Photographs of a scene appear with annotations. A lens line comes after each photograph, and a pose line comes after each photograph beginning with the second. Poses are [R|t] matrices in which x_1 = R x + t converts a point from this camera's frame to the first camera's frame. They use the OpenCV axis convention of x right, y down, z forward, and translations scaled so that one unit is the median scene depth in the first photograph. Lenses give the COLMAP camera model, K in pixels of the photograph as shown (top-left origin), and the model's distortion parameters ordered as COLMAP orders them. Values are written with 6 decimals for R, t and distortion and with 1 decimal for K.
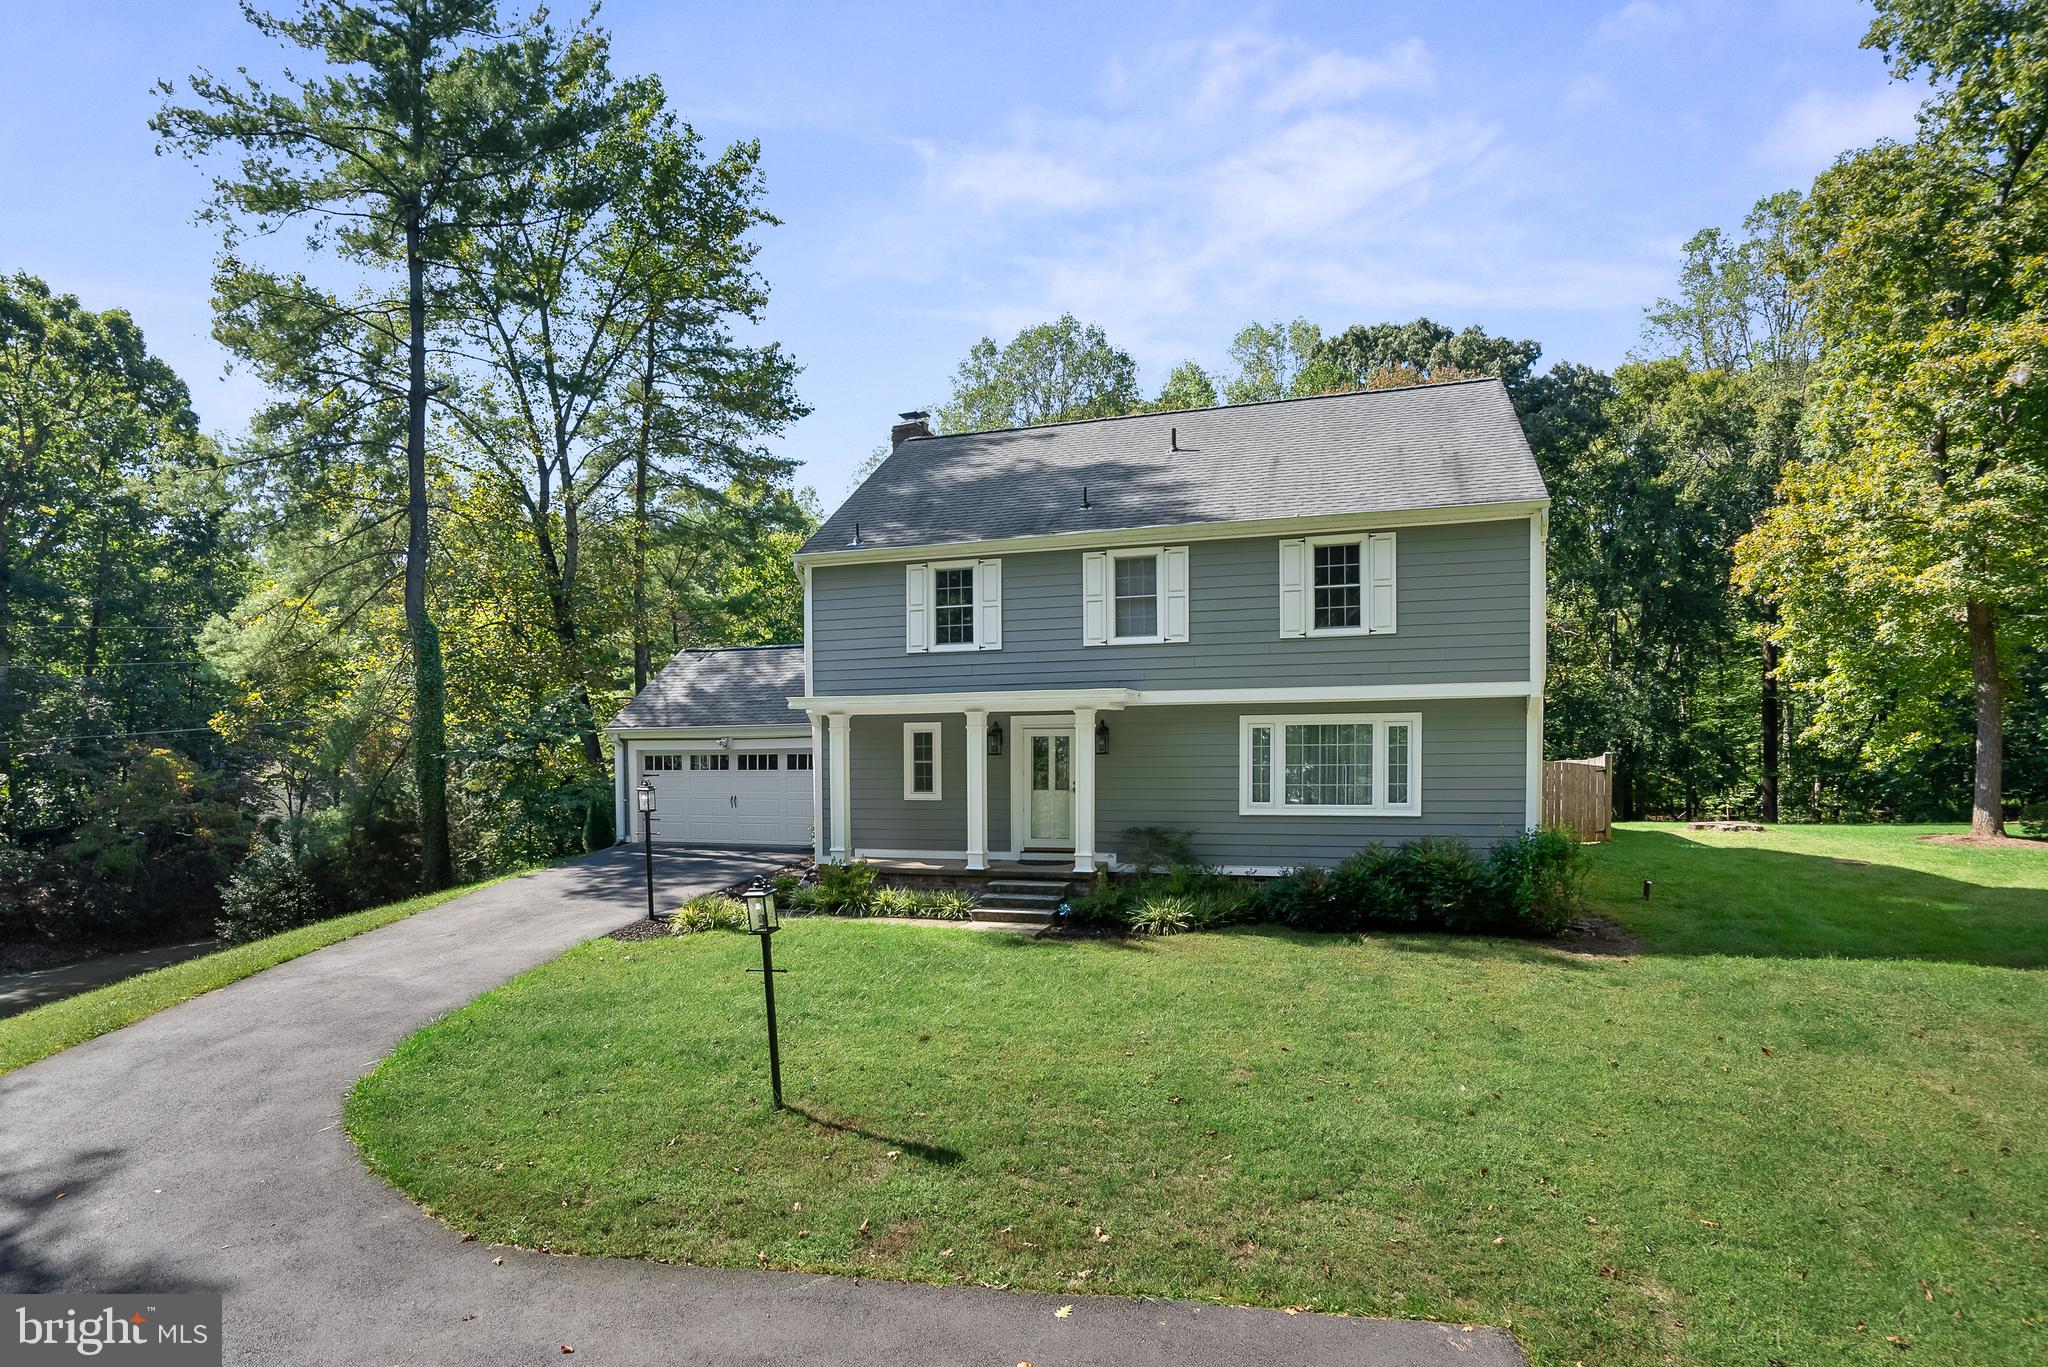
lens RADIAL K [[943.3, 0, 1006.1], [0, 943.3, 727.0], [0, 0, 1]] dist [-0.049813, 0.014013]
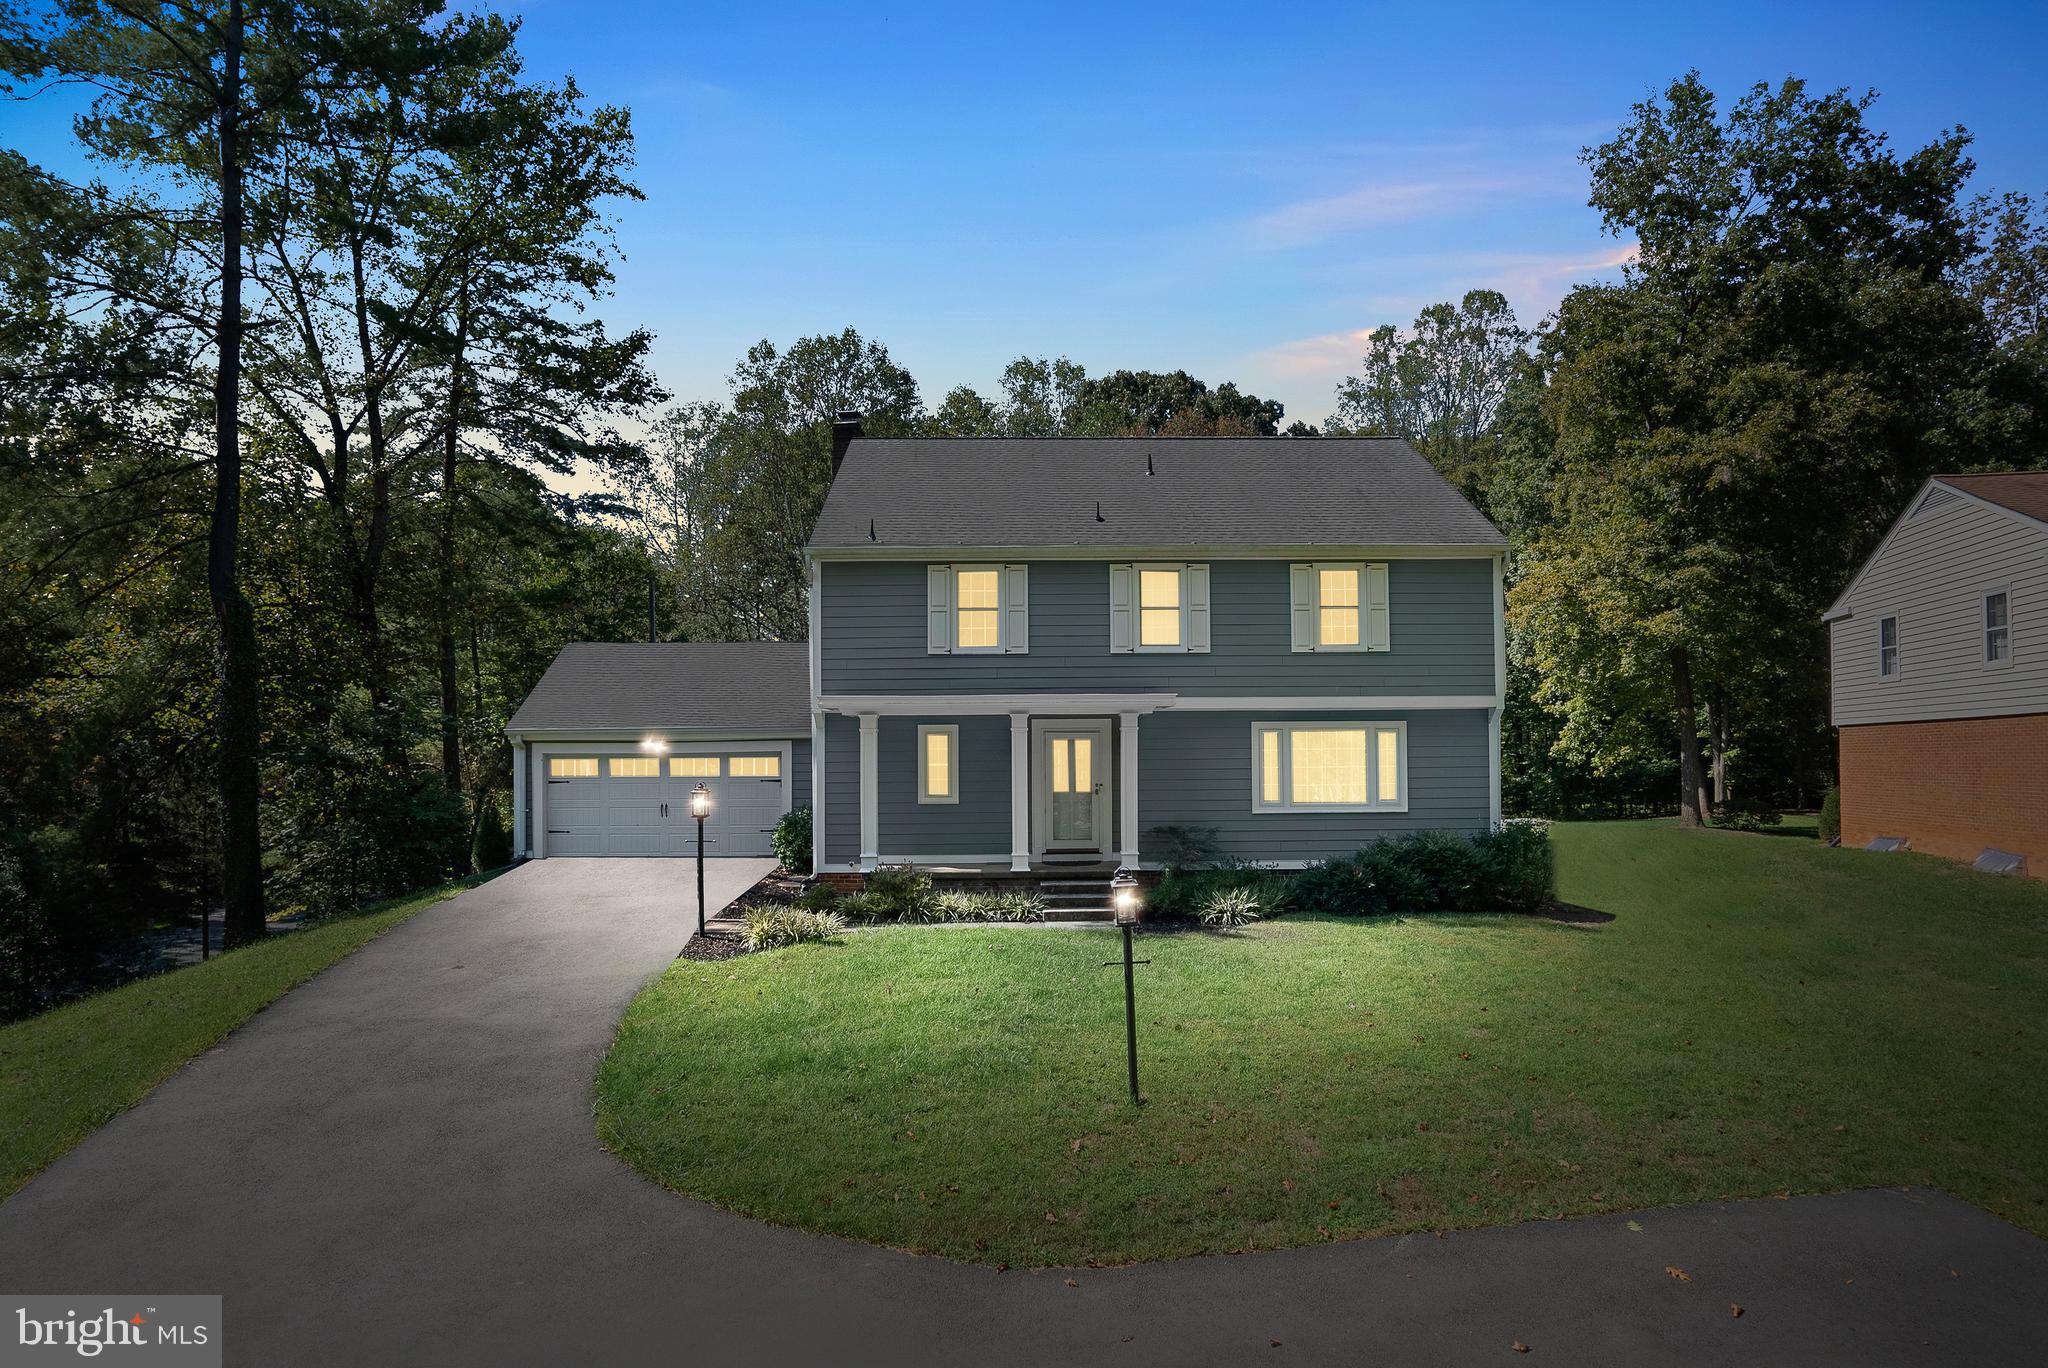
lens RADIAL K [[943.3, 0, 995.7], [0, 943.3, 695.2], [0, 0, 1]] dist [-0.049813, 0.014013]
pose [[0.958261, 0.023979, 0.284886, -0.235258], [-0.010318, 0.998728, -0.049356, 0.009235], [-0.285707, 0.044357, 0.957290, 0.026855]]
